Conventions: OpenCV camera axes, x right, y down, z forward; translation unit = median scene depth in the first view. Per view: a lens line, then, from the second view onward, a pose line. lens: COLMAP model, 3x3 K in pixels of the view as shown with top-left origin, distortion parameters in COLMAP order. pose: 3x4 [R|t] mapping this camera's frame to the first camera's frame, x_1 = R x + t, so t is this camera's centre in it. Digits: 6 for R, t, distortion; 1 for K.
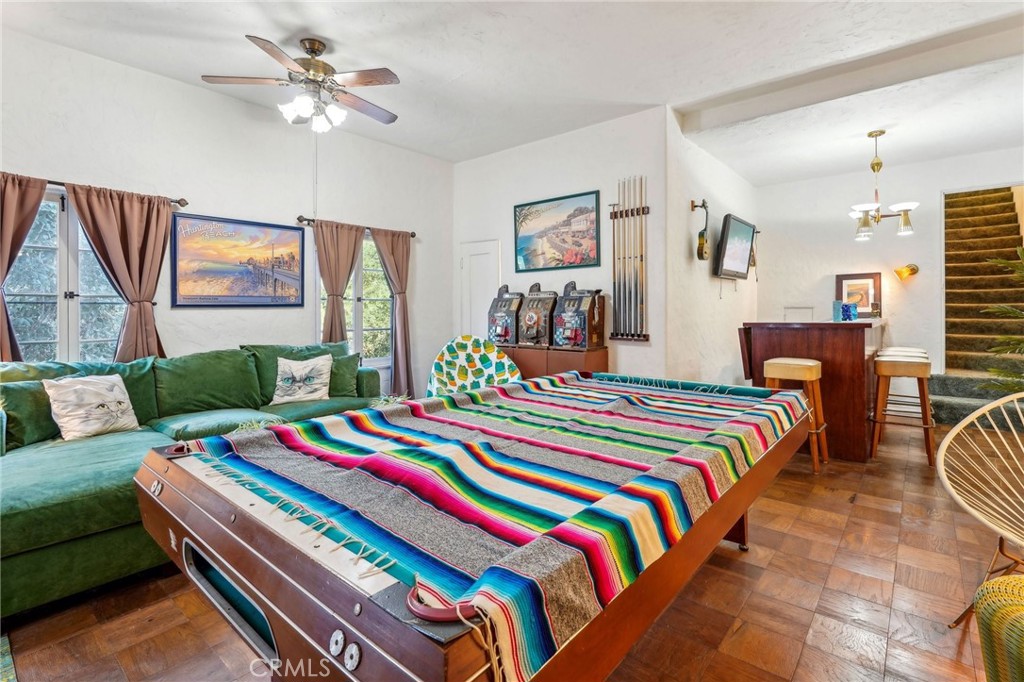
lens RADIAL K [[478.9, 0, 512.8], [0, 478.9, 314.3], [0, 0, 1]] dist [-0.003556, -0.002444]
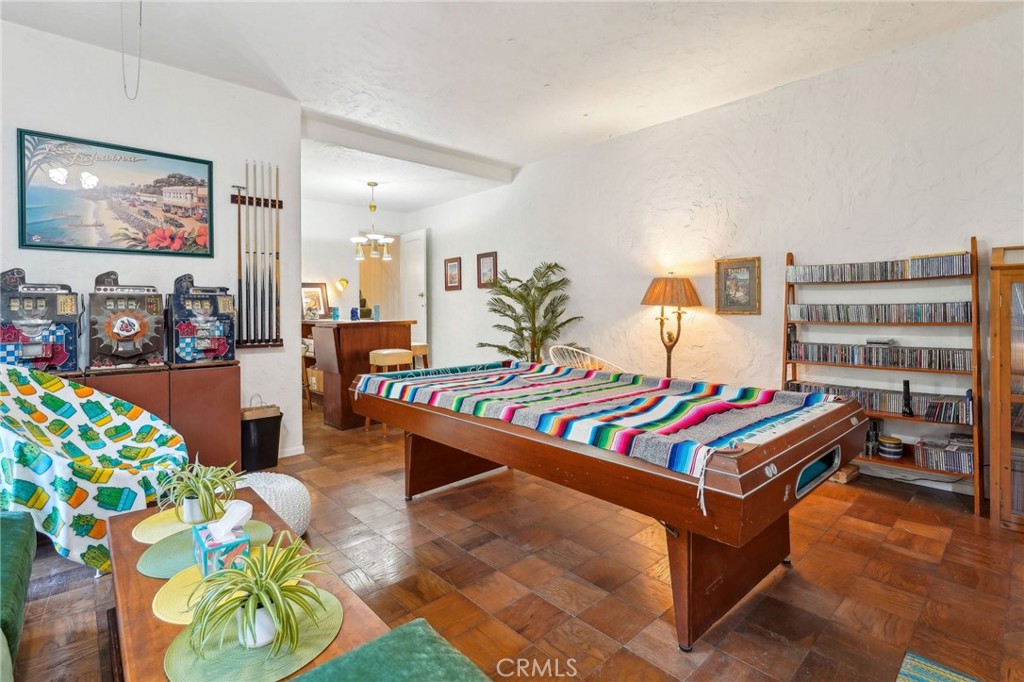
lens RADIAL K [[478.9, 0, 518.3], [0, 478.9, 309.7], [0, 0, 1]] dist [-0.003556, -0.002444]
pose [[0.131220, 0.002732, 0.991350, -0.451491], [0.015436, 0.999869, -0.004799, -0.002229], [-0.991233, 0.015932, 0.131161, 0.333185]]
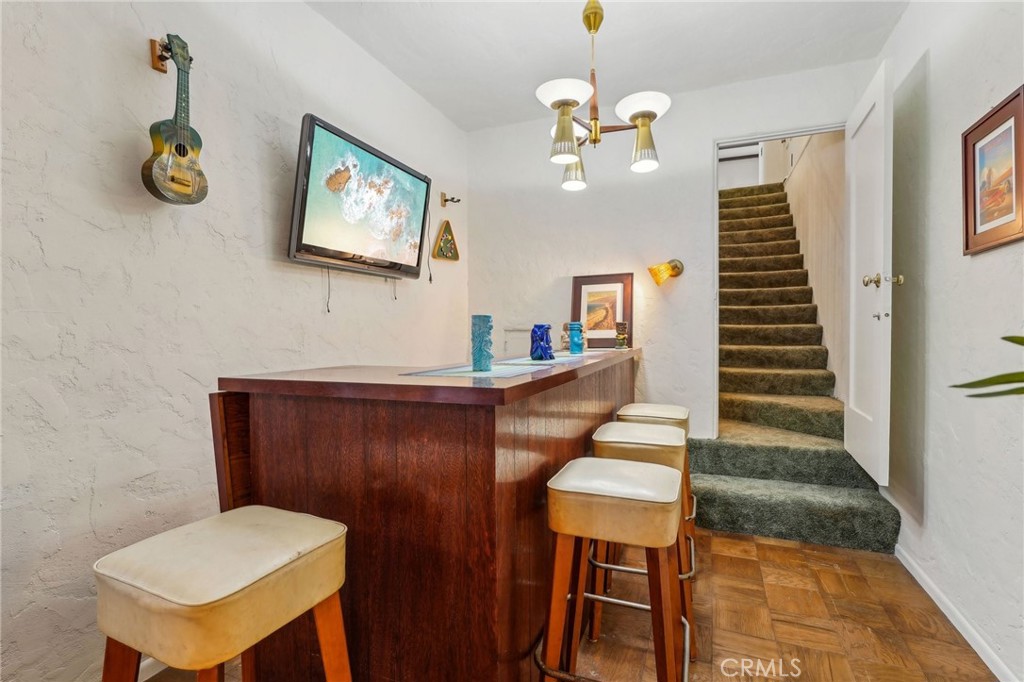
lens RADIAL K [[478.9, 0, 510.5], [0, 478.9, 340.4], [0, 0, 1]] dist [-0.003556, -0.002444]
pose [[0.948944, -0.006378, 0.315380, 0.444319], [0.003235, 0.999940, 0.010486, -0.008254], [-0.315428, -0.008930, 0.948907, 0.484209]]
